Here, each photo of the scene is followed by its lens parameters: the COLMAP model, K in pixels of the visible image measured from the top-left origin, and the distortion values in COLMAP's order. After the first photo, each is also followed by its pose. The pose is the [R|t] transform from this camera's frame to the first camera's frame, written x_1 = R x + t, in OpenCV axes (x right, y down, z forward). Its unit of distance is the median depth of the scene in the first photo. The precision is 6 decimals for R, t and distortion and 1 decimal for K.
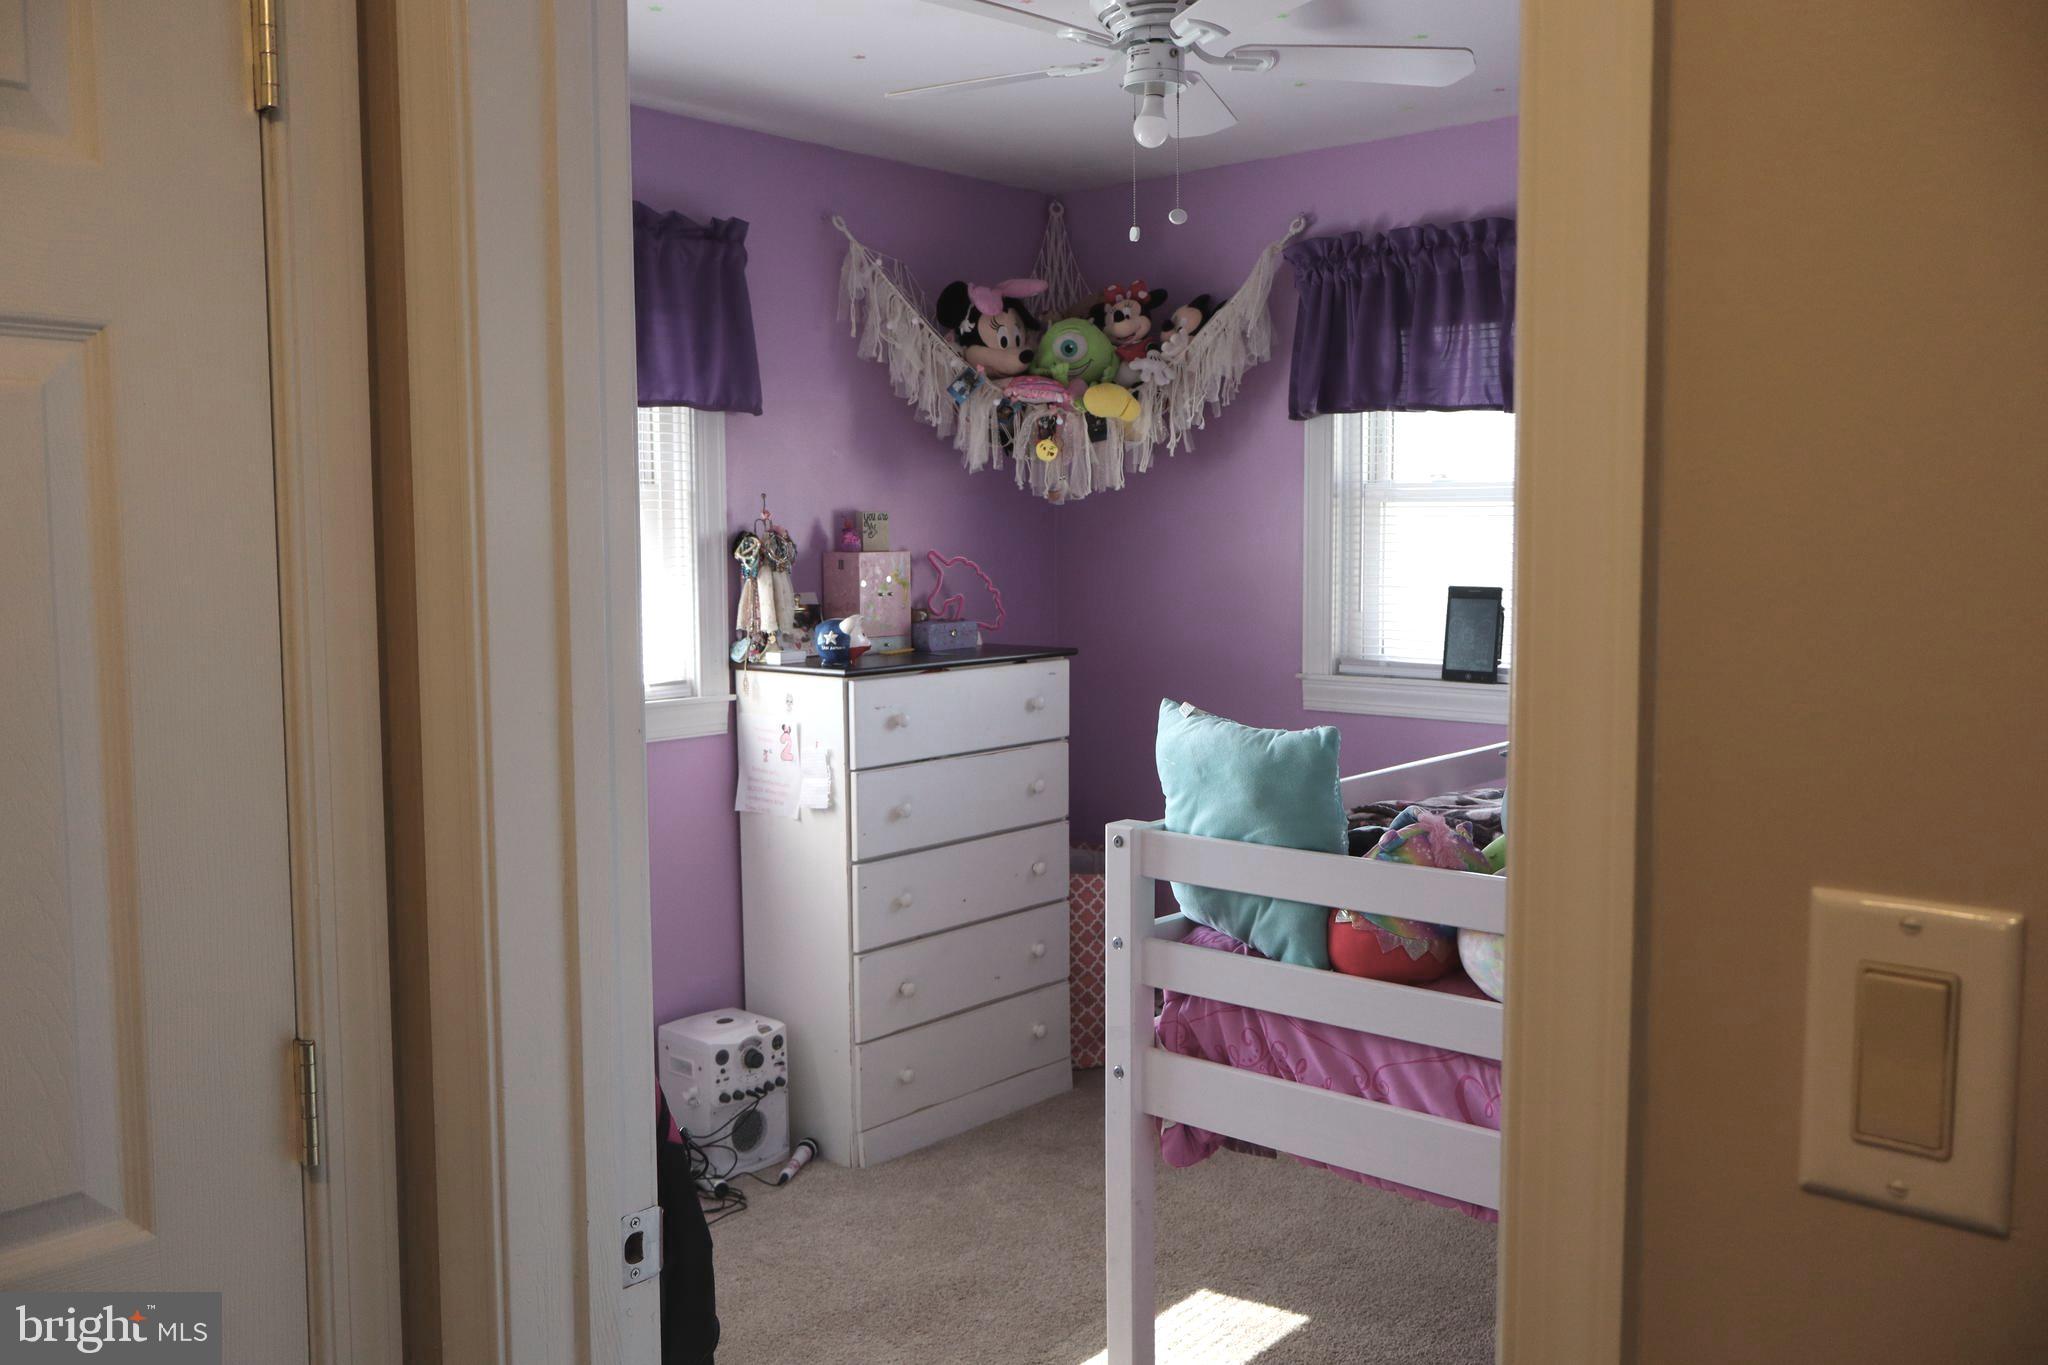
lens RADIAL K [[1706.4, 0, 1028.7], [0, 1706.4, 687.7], [0, 0, 1]] dist [-0.000543, 0.001844]
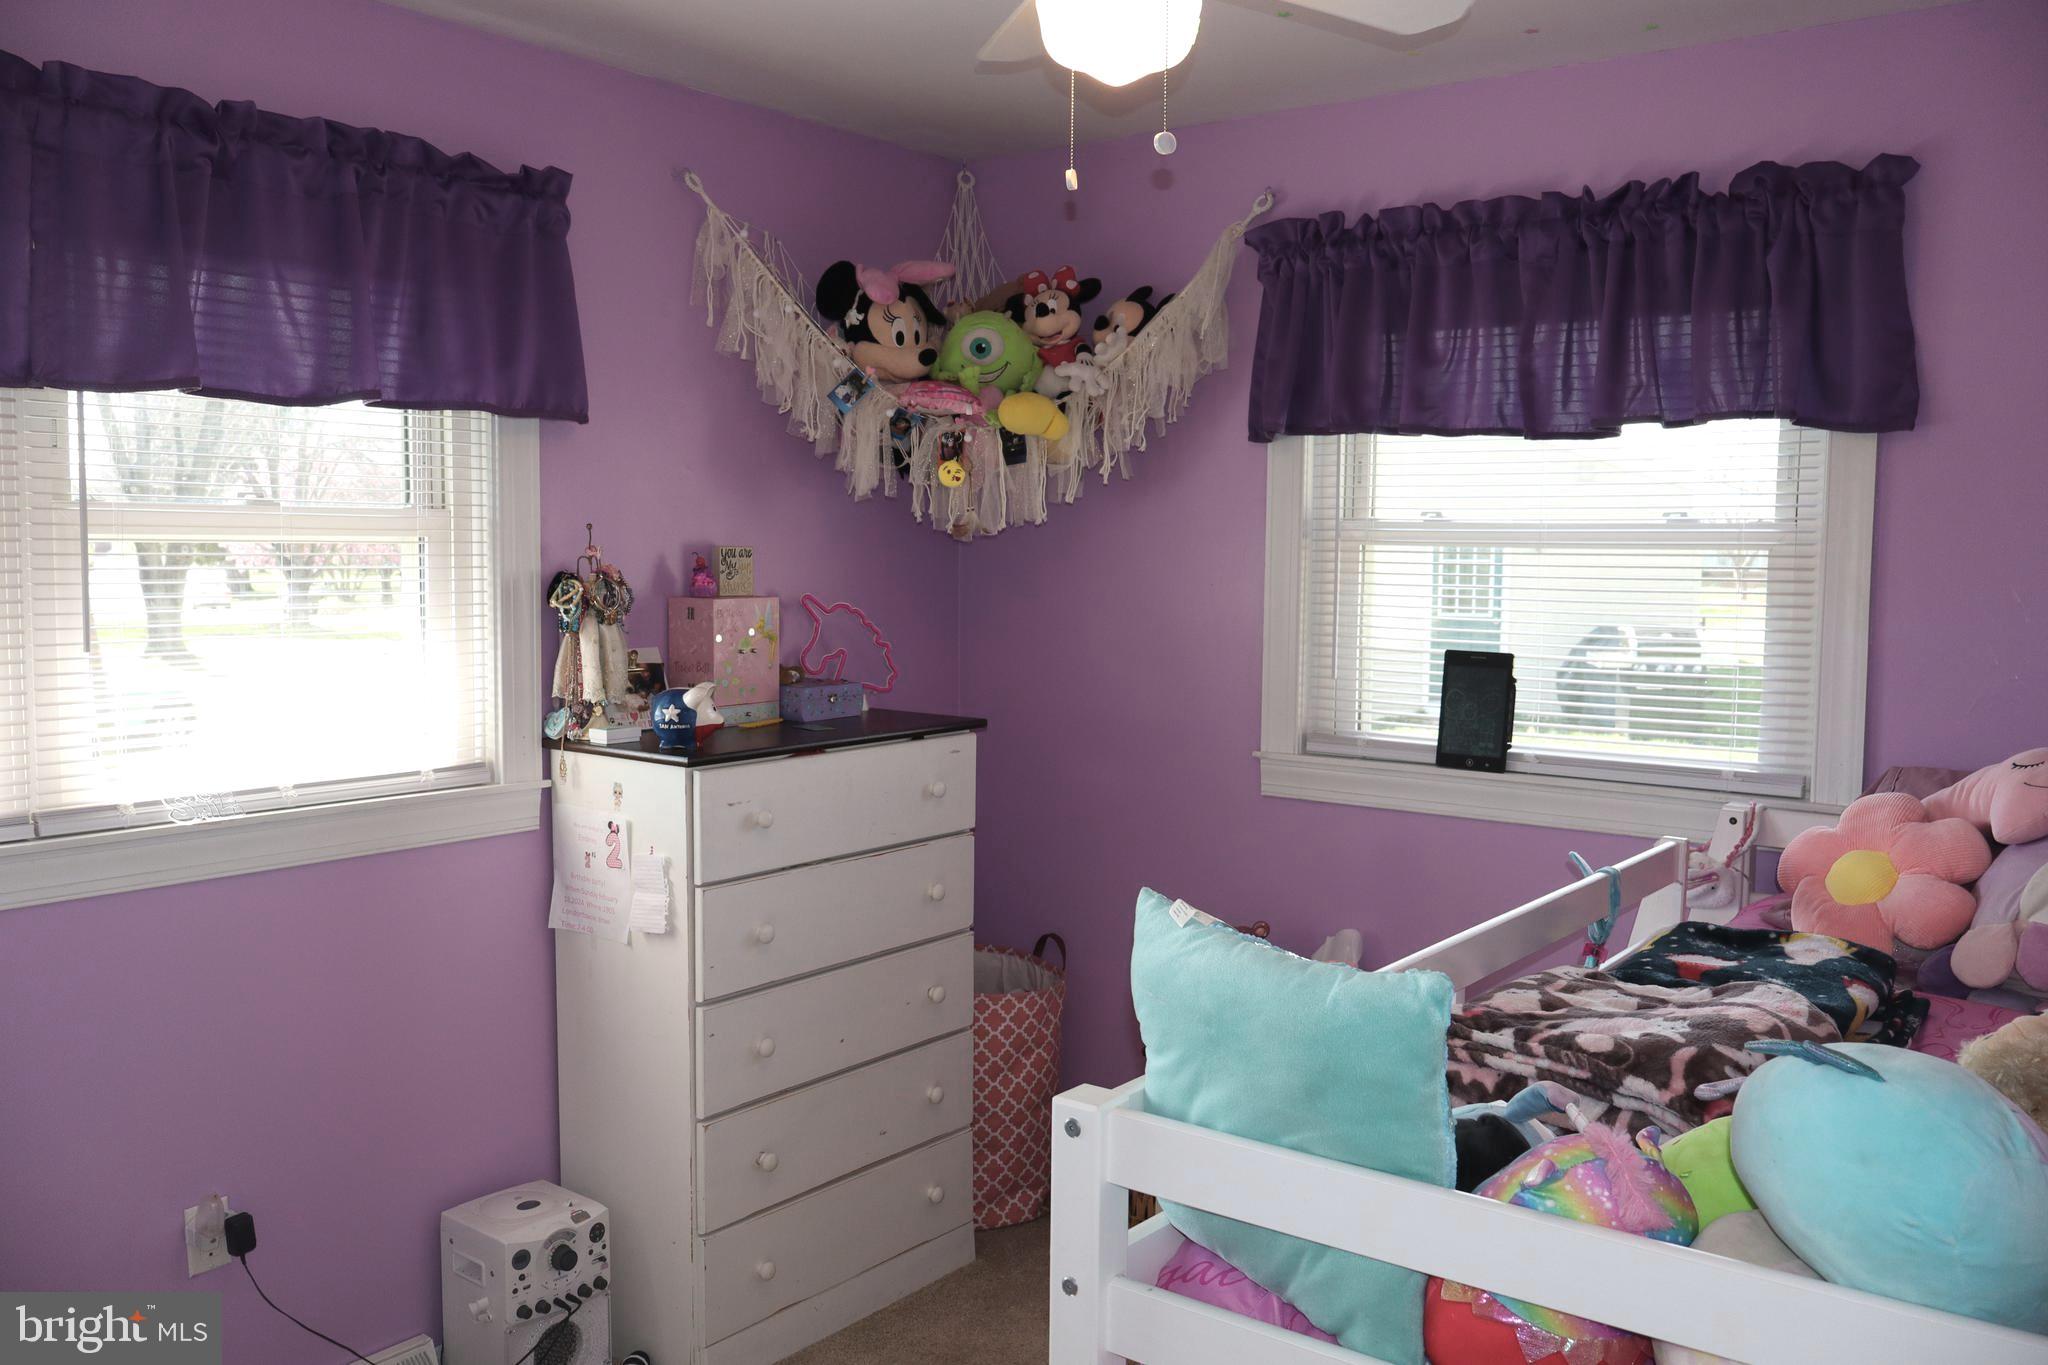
lens RADIAL K [[1690.8, 0, 1021.7], [0, 1690.8, 699.4], [0, 0, 1]] dist [-0.000114, 0.002061]
pose [[0.998246, 0.010829, 0.058207, -0.001858], [-0.010929, 0.999939, 0.001403, -0.035263], [-0.058189, -0.002037, 0.998304, 0.208474]]
